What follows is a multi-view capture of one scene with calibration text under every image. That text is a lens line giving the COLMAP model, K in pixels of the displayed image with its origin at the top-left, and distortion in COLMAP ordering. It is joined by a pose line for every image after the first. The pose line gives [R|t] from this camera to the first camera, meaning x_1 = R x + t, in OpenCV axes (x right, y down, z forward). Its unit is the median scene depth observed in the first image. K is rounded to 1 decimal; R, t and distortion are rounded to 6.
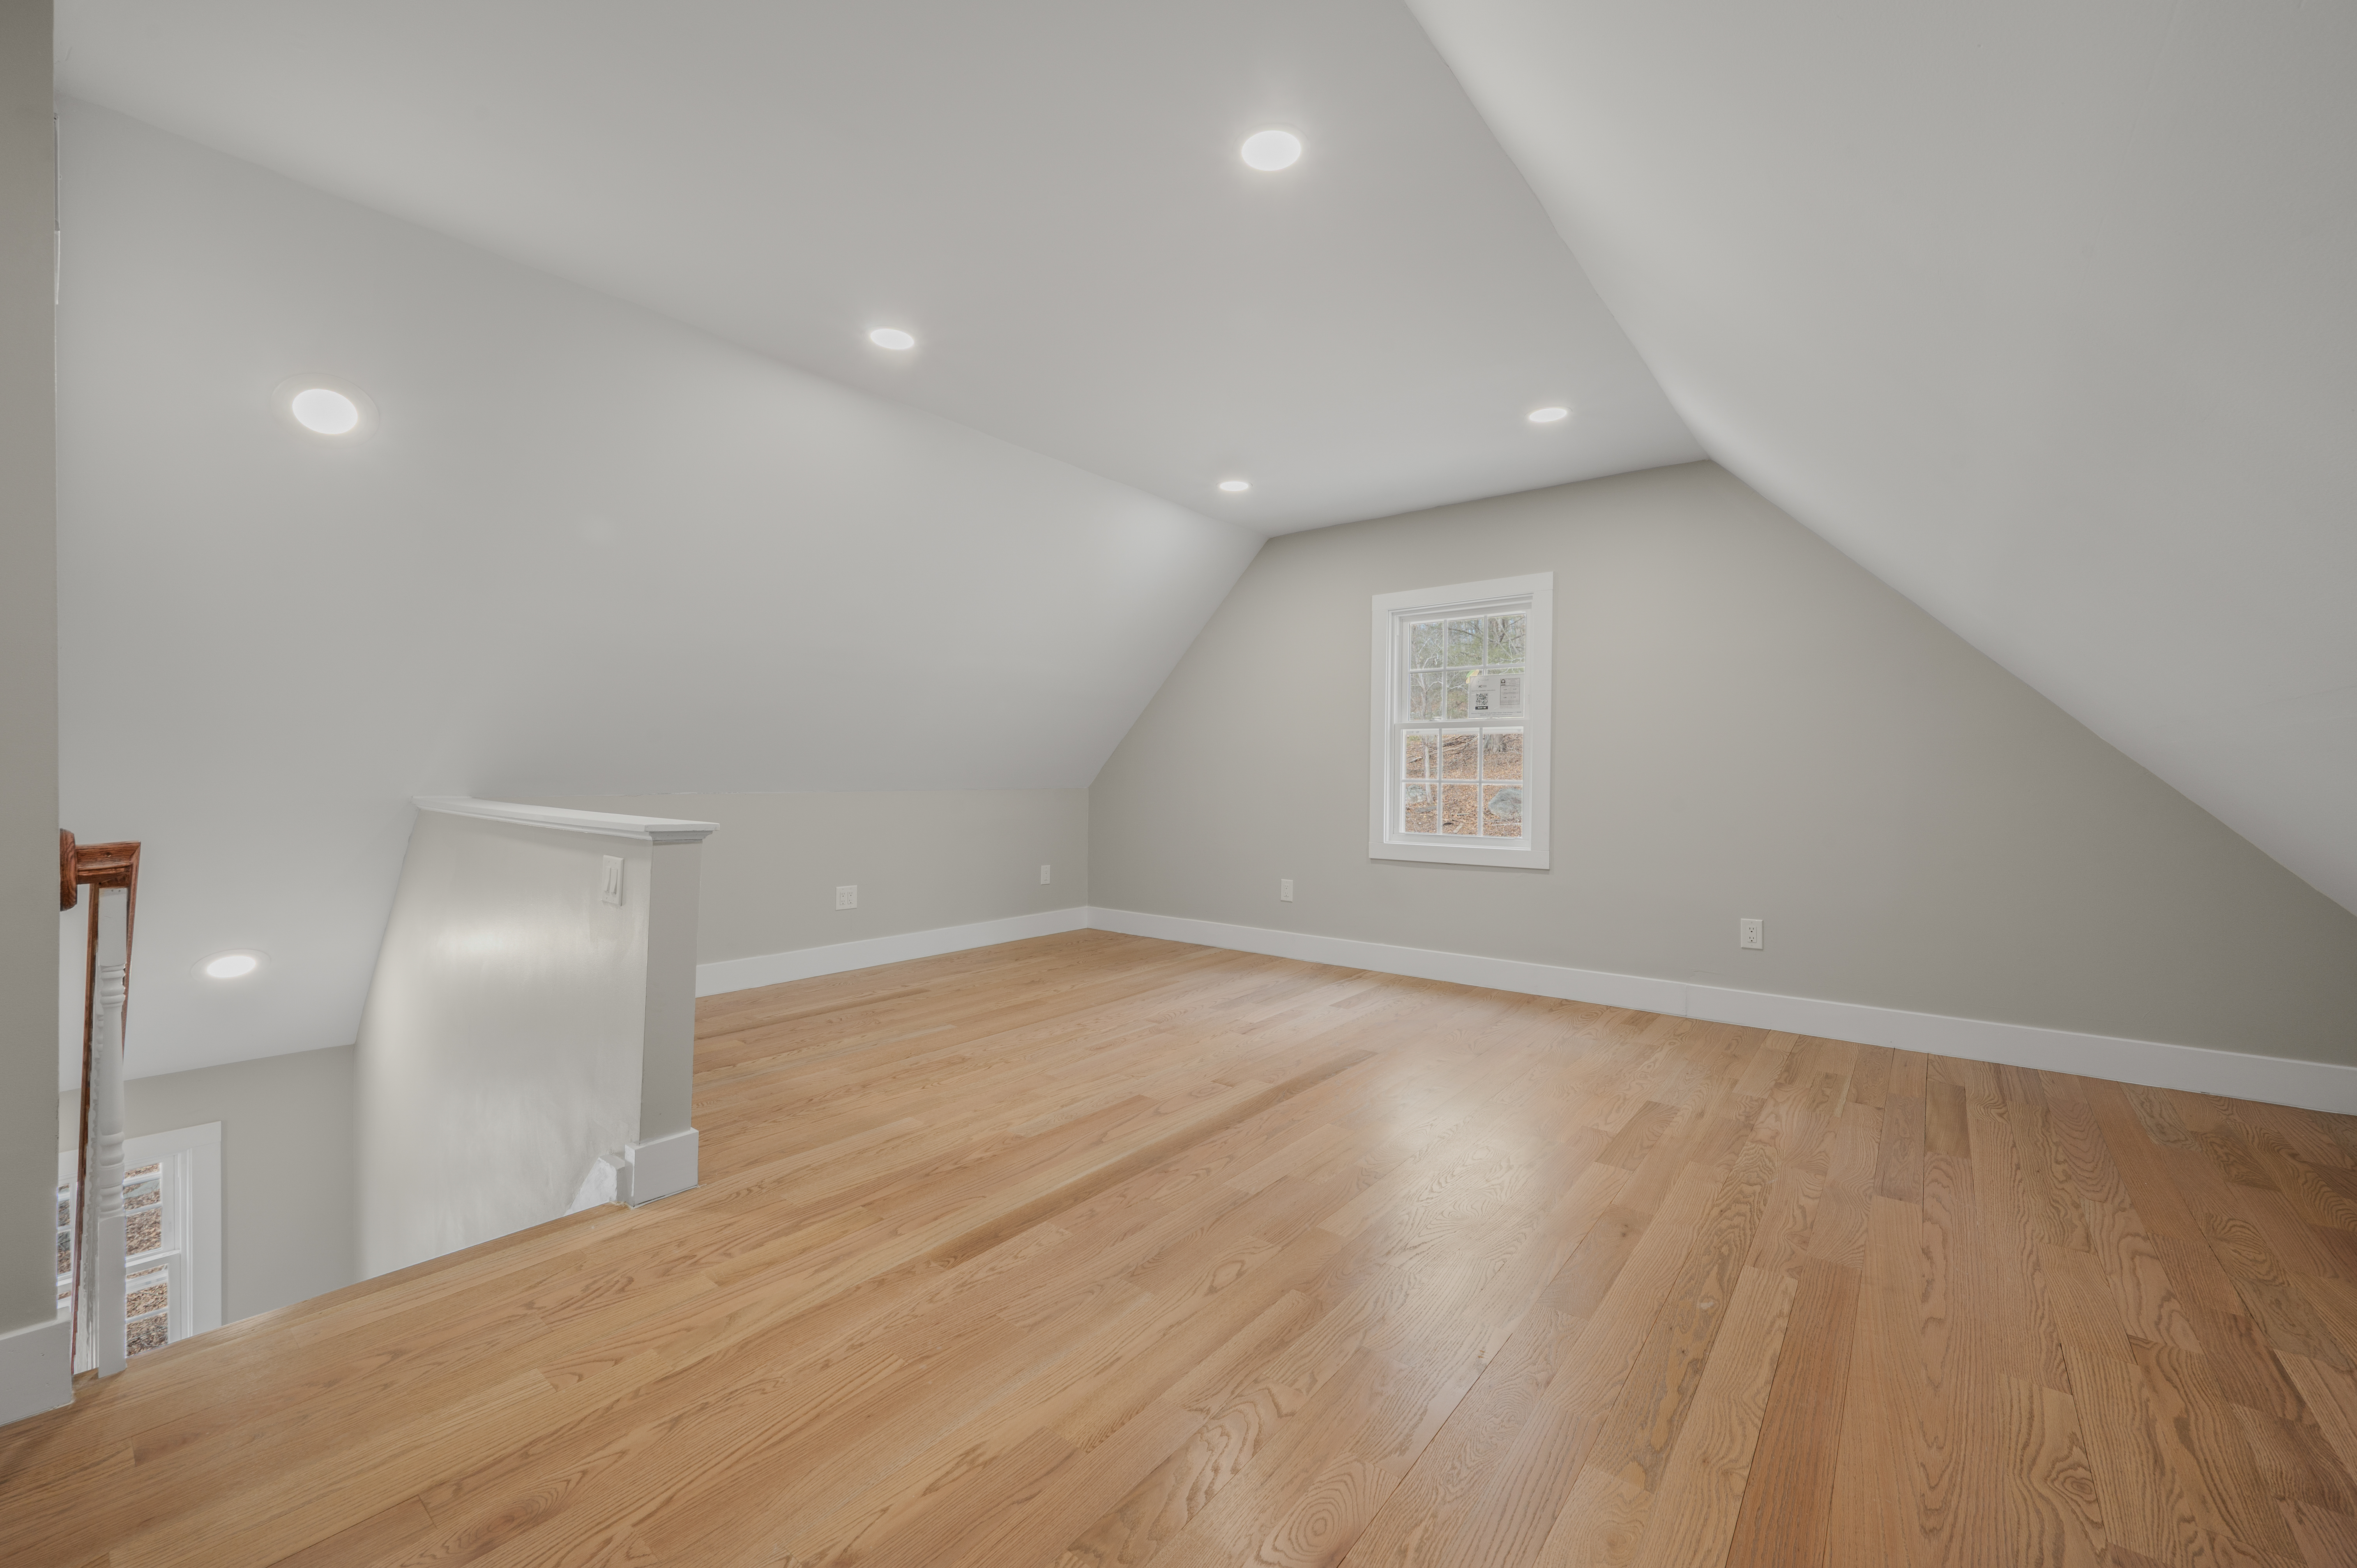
lens RADIAL K [[928.1, 0, 1178.5], [0, 928.1, 784.0], [0, 0, 1]] dist [-0.001895, -0.000261]
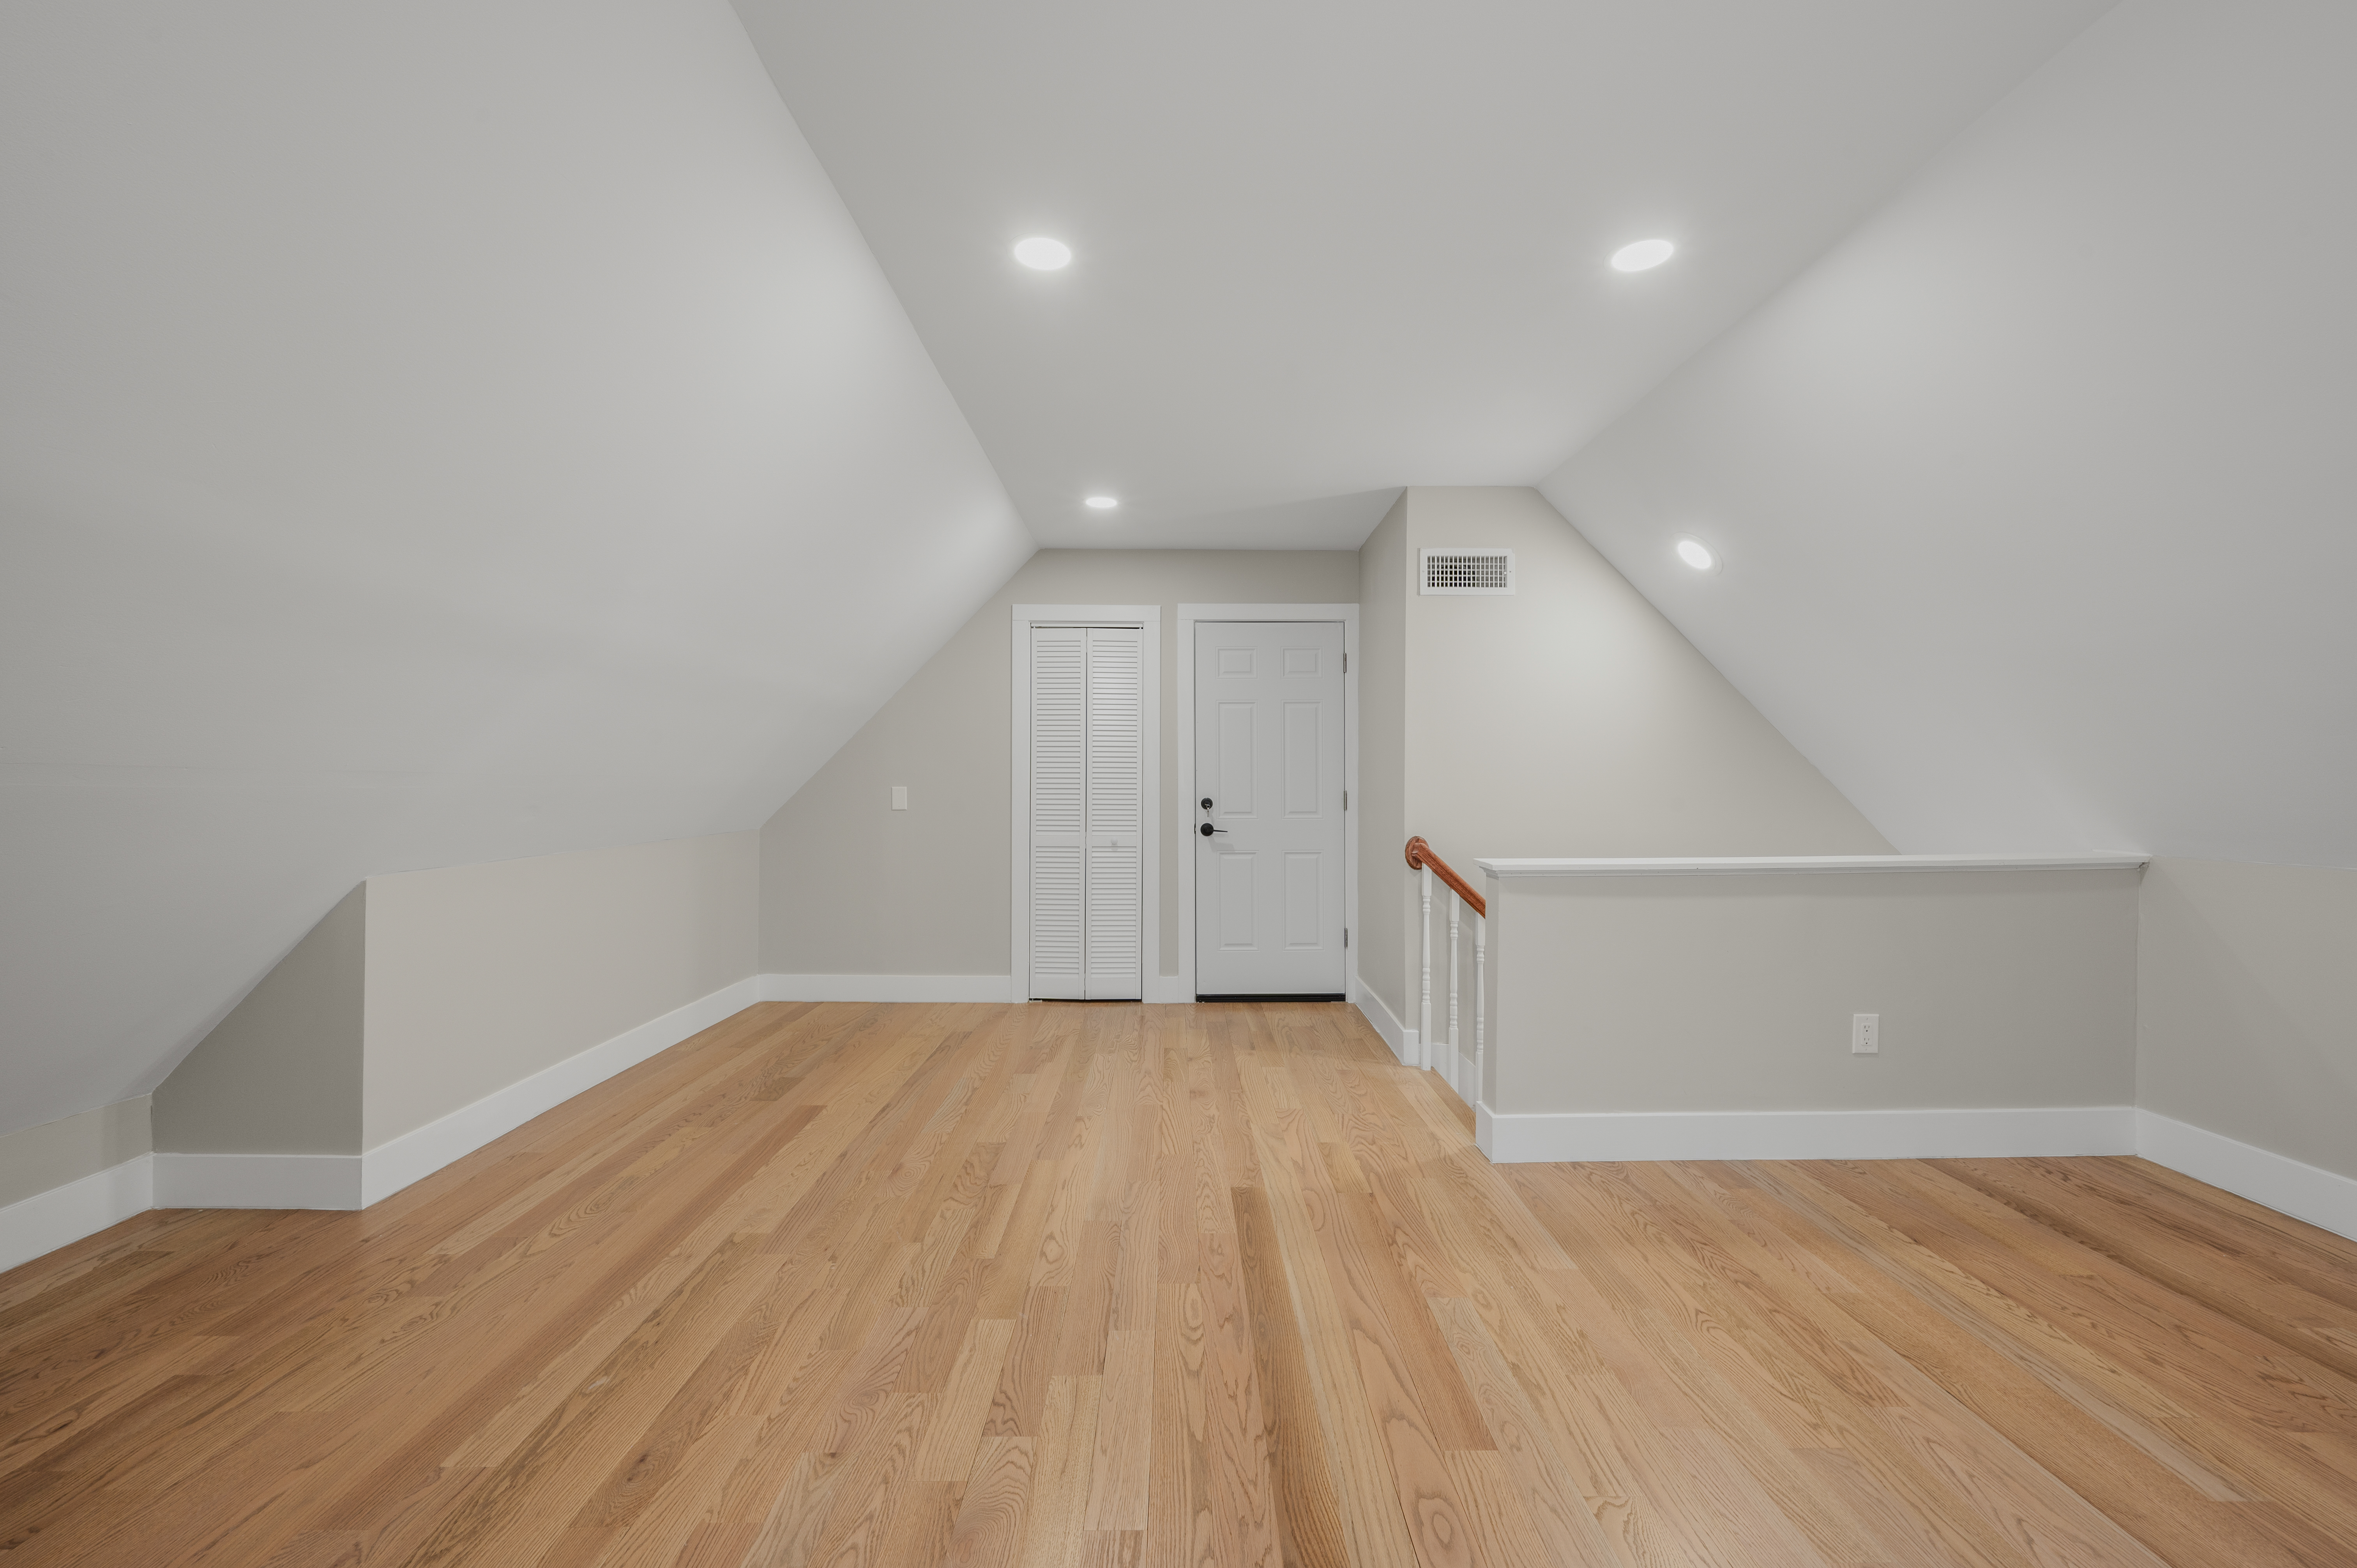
lens RADIAL K [[928.1, 0, 1178.5], [0, 928.1, 784.0], [0, 0, 1]] dist [-0.001895, -0.000261]
pose [[-0.775061, -0.007465, -0.631842, 0.590013], [-0.011380, 0.999933, 0.002146, -0.059251], [0.631783, 0.008854, -0.775094, 1.751027]]
